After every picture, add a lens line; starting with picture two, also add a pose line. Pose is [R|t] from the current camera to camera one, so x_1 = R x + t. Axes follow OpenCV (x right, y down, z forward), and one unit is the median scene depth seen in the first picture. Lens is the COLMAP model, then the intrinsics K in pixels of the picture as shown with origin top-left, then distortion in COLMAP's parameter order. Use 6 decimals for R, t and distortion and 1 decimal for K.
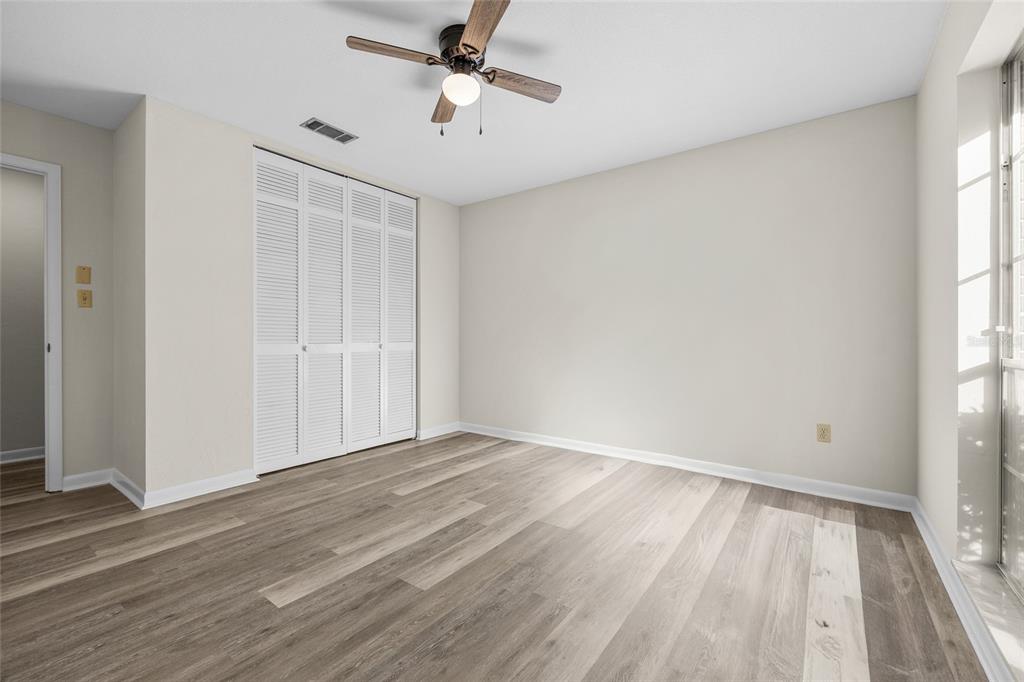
lens RADIAL K [[426.6, 0, 519.9], [0, 426.6, 340.6], [0, 0, 1]] dist [0.013866, -0.000629]
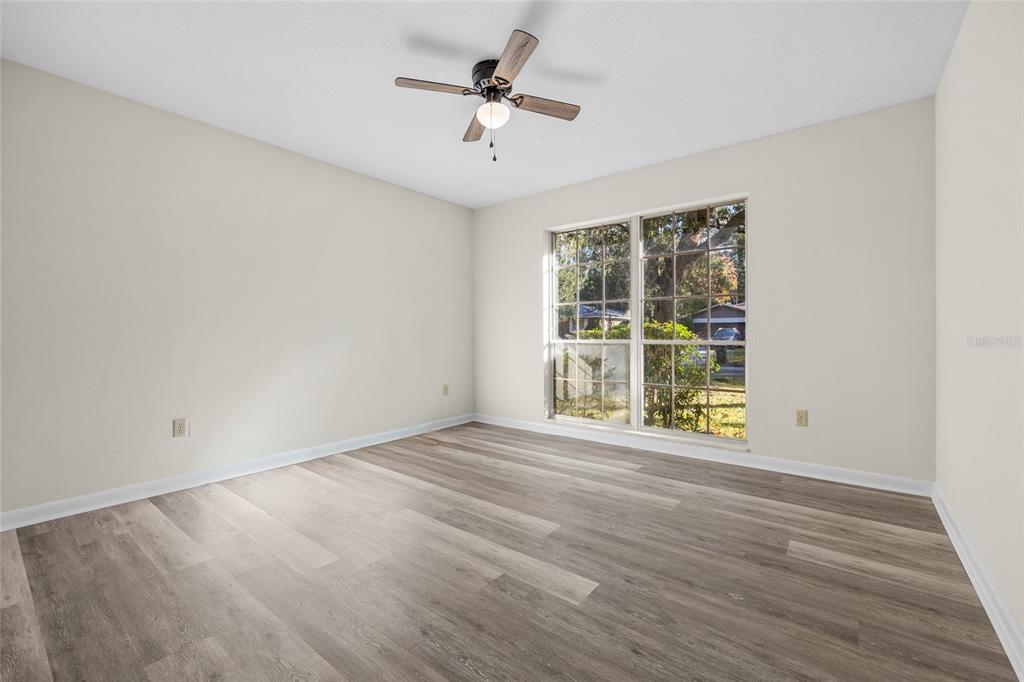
lens RADIAL K [[426.6, 0, 509.7], [0, 426.6, 345.3], [0, 0, 1]] dist [0.013866, -0.000629]
pose [[0.033859, -0.024147, 0.999135, -1.525092], [0.009124, 0.999674, 0.023850, 0.006280], [-0.999385, 0.008309, 0.034069, 1.120314]]
